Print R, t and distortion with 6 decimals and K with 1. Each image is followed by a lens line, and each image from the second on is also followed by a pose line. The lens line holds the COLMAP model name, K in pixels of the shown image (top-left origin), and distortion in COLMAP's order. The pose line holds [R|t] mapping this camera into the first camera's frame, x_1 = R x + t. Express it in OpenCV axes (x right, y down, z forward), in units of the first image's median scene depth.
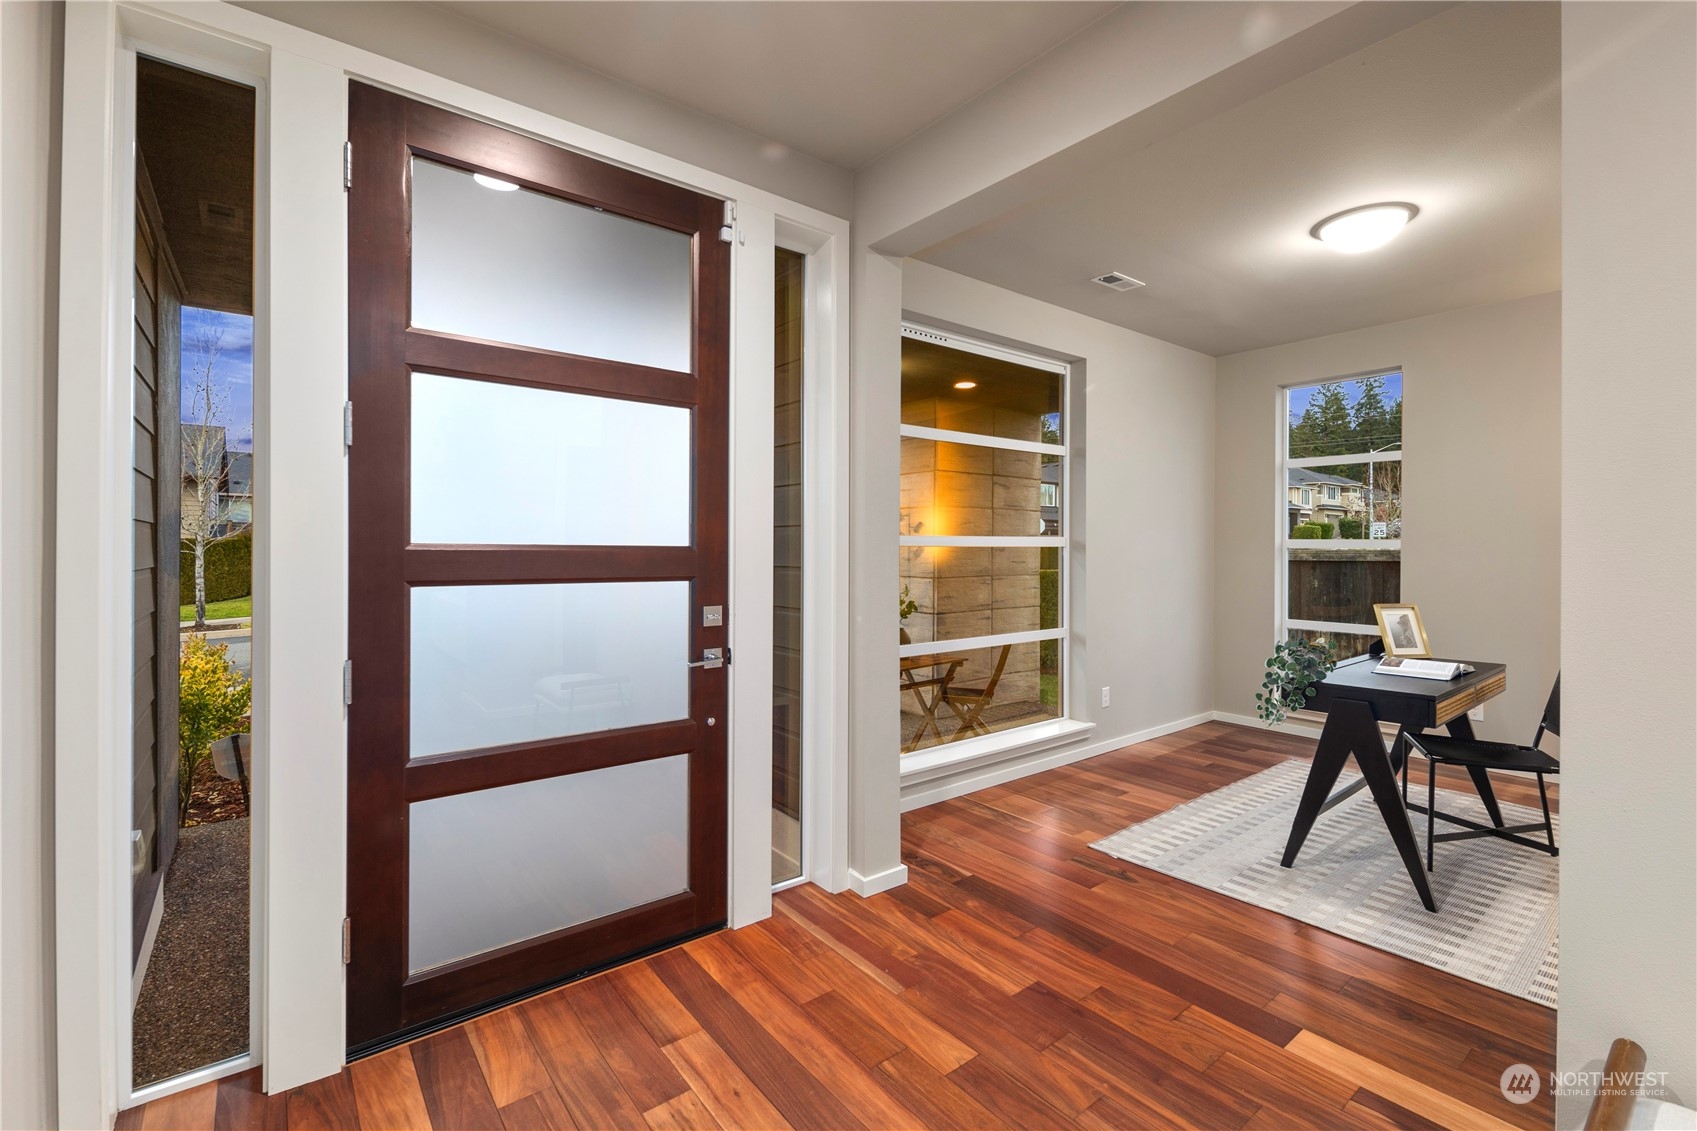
lens RADIAL K [[744.2, 0, 843.3], [0, 744.2, 546.5], [0, 0, 1]] dist [0.010066, -0.005310]
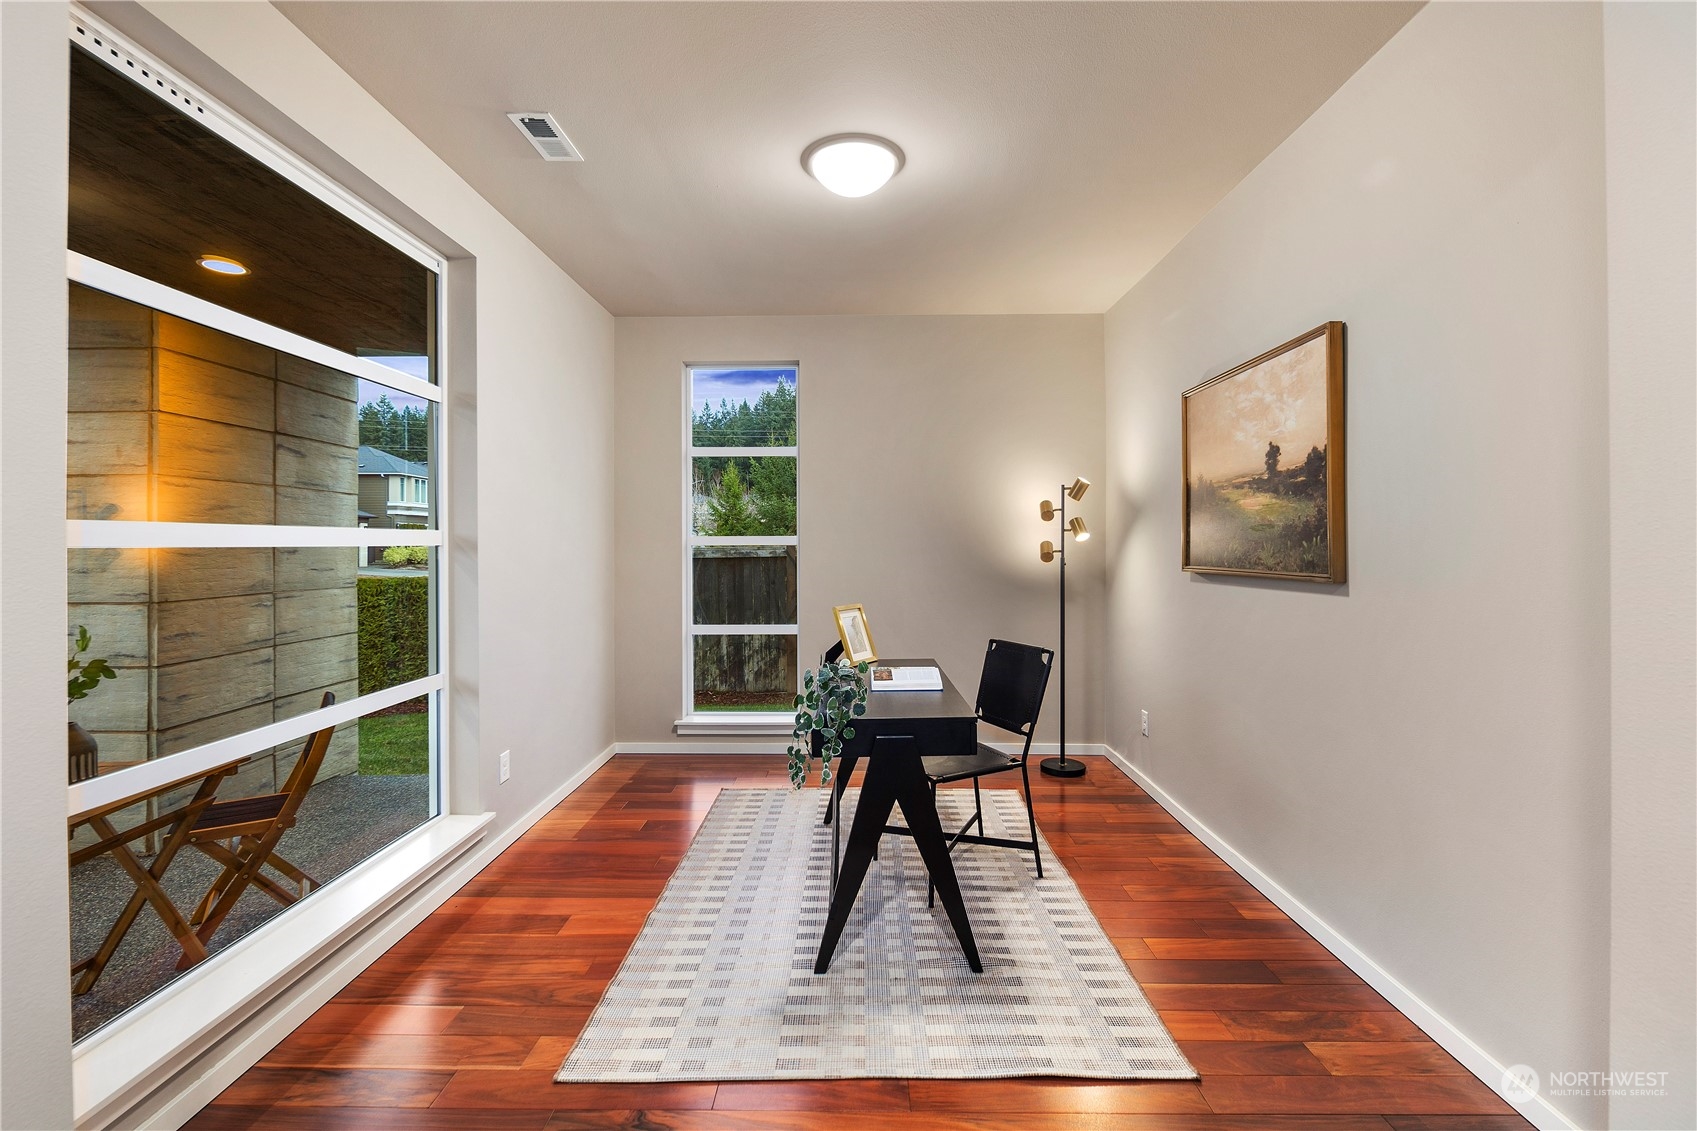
lens RADIAL K [[744.2, 0, 851.8], [0, 744.2, 545.4], [0, 0, 1]] dist [0.010066, -0.005310]
pose [[0.629219, -0.005703, 0.777207, 0.027520], [0.005507, 0.999981, 0.002879, -0.000011], [-0.777209, 0.002468, 0.629238, 0.389156]]
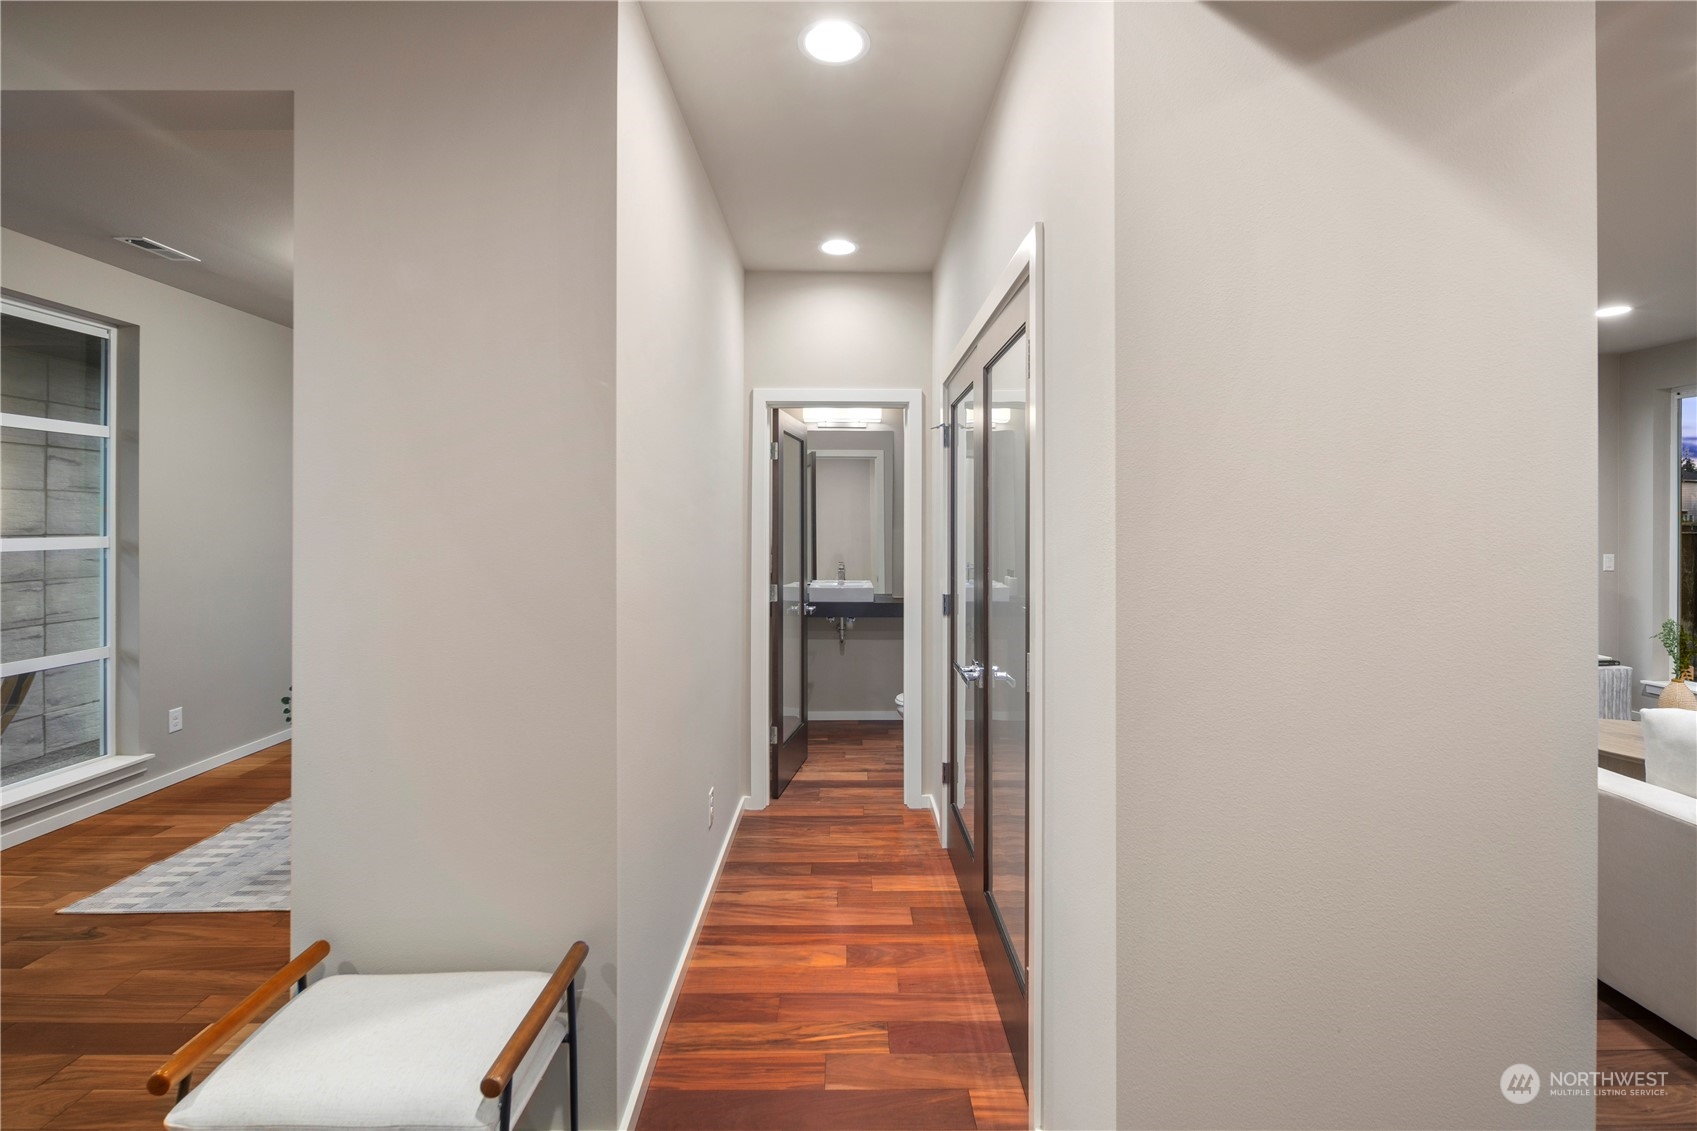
lens RADIAL K [[744.2, 0, 850.1], [0, 744.2, 527.8], [0, 0, 1]] dist [0.010066, -0.005310]
pose [[0.608834, -0.001614, 0.793296, 0.167469], [-0.003303, 0.999984, 0.004570, -0.034293], [-0.793291, -0.005402, 0.608819, -0.185814]]
